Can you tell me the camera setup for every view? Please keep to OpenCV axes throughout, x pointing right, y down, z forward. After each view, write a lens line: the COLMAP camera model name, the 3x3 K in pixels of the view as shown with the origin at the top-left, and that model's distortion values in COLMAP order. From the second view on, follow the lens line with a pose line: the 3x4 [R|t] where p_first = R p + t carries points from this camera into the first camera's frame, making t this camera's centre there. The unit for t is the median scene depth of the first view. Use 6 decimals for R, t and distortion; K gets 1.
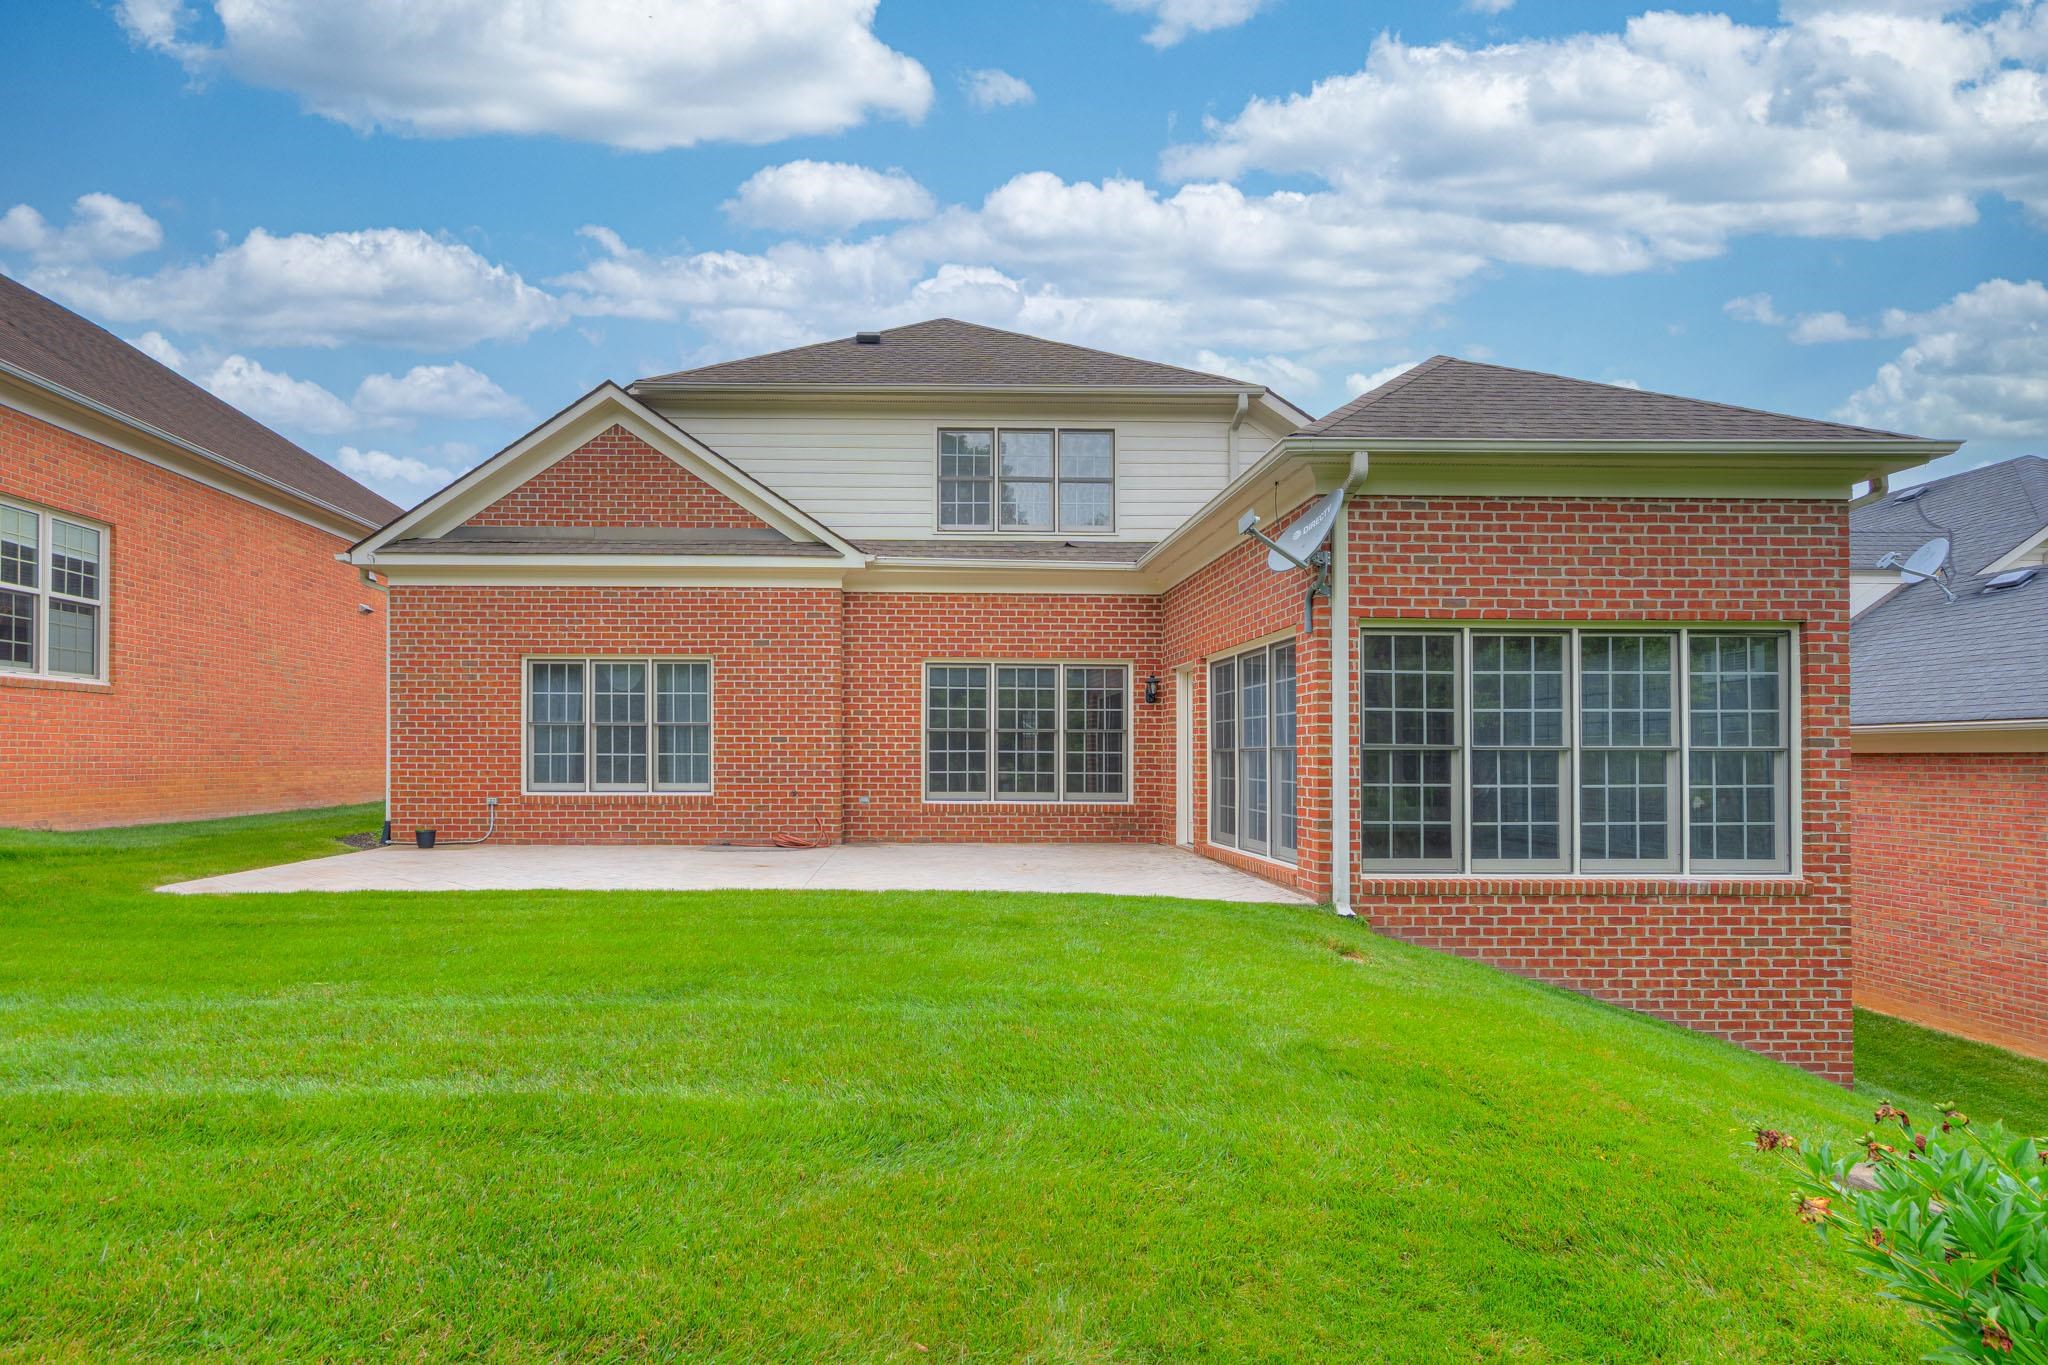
lens RADIAL K [[943.4, 0, 1023.2], [0, 943.4, 747.6], [0, 0, 1]] dist [-0.003056, -0.000065]
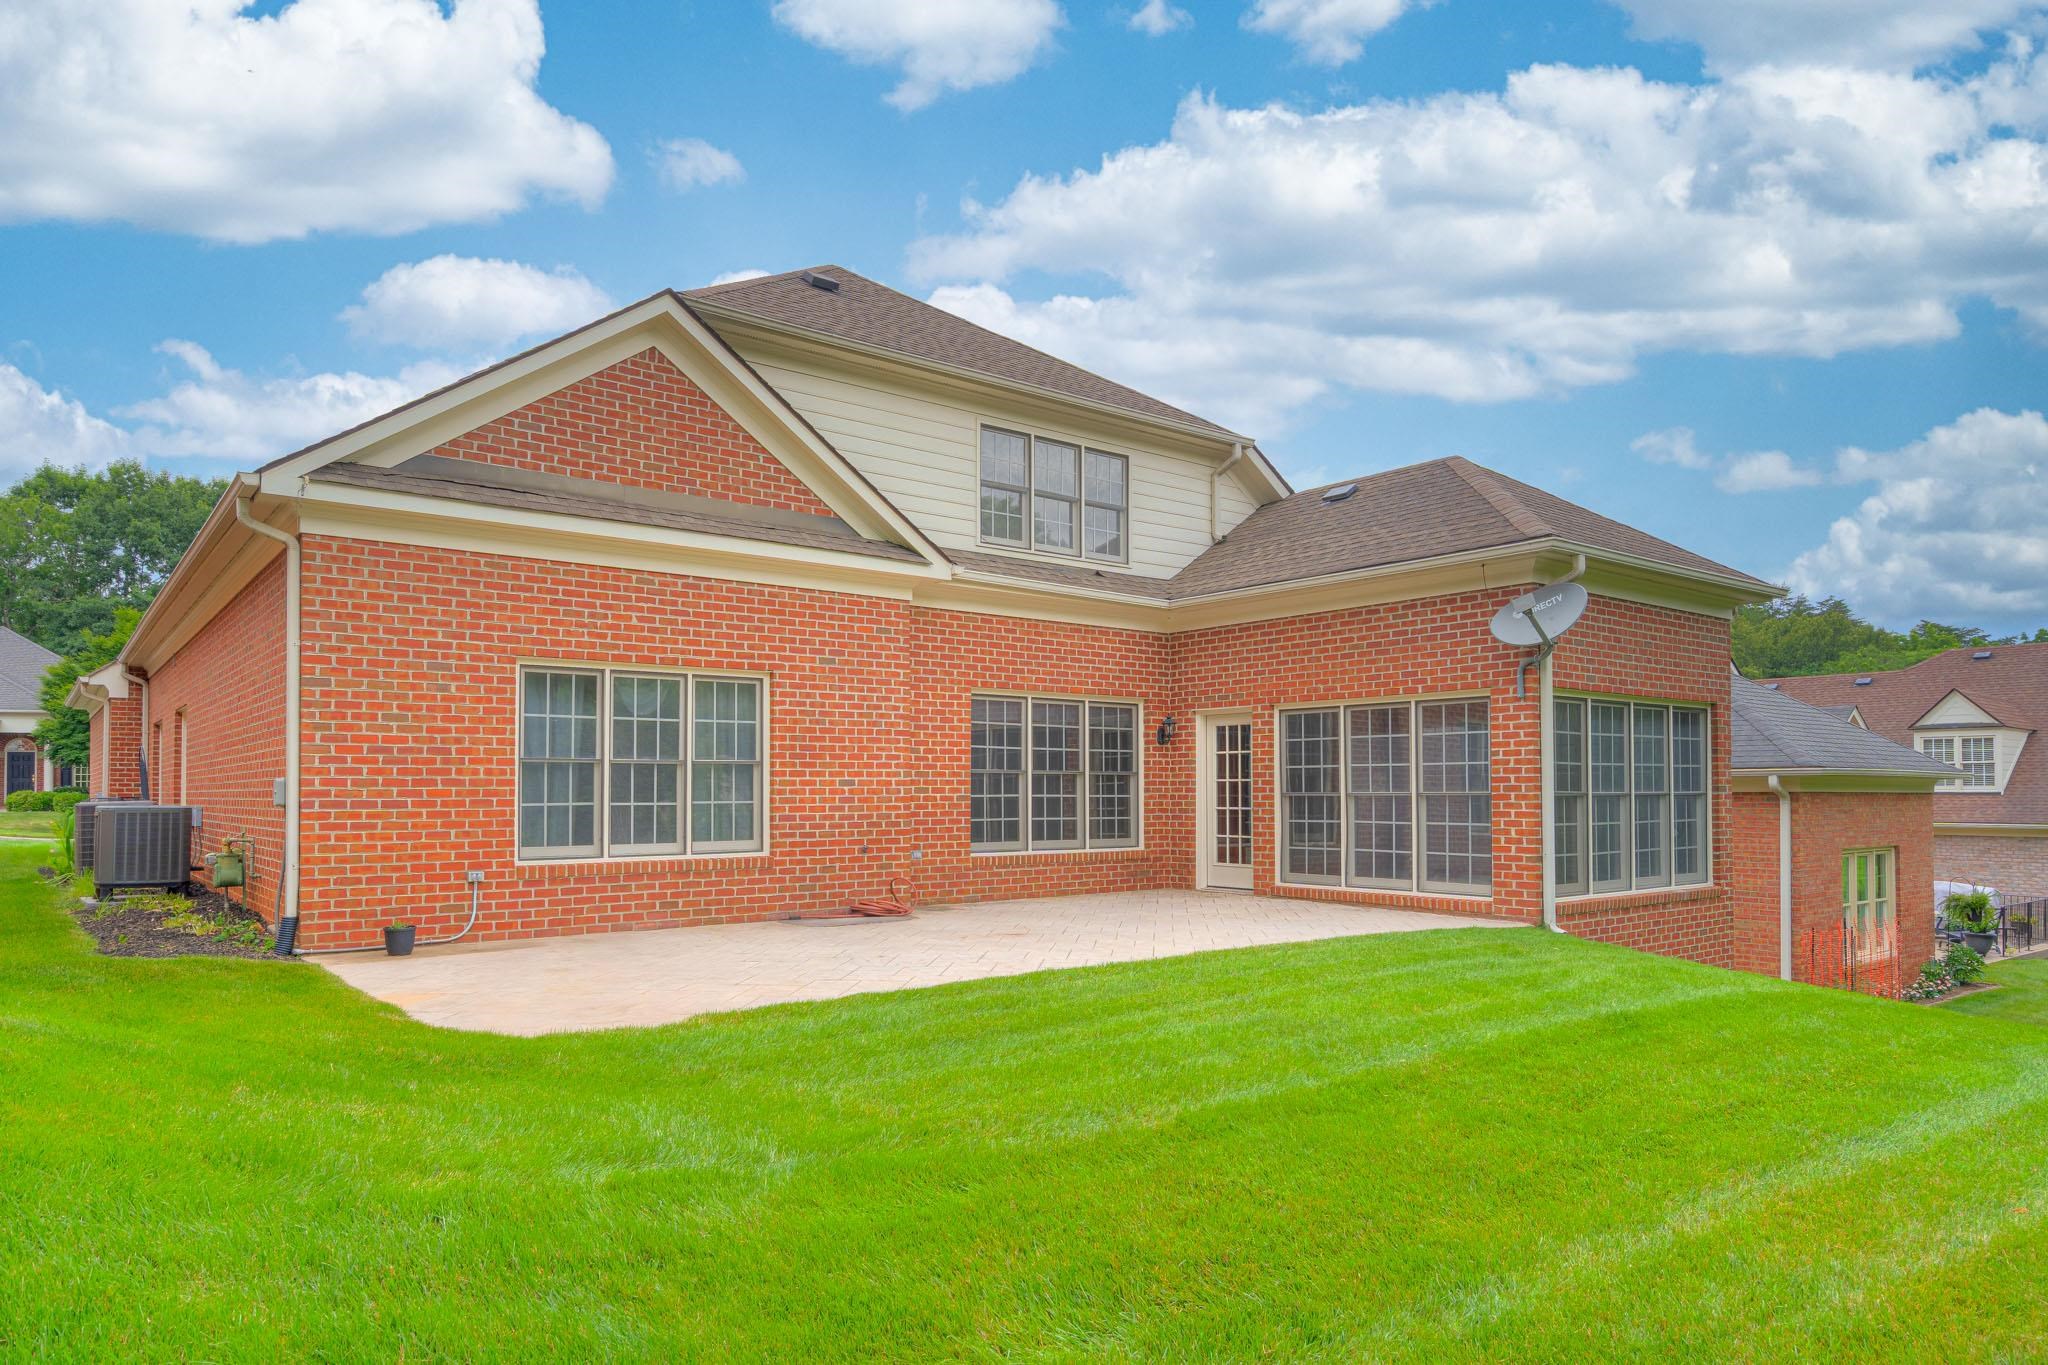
lens RADIAL K [[1147.1, 0, 1022.3], [0, 1147.1, 773.5], [0, 0, 1]] dist [0.002716, 0.000002]
pose [[0.824430, 0.004603, 0.565945, -0.687645], [-0.001875, 0.999984, -0.005402, -0.011761], [-0.565960, 0.003393, 0.824426, 0.113939]]
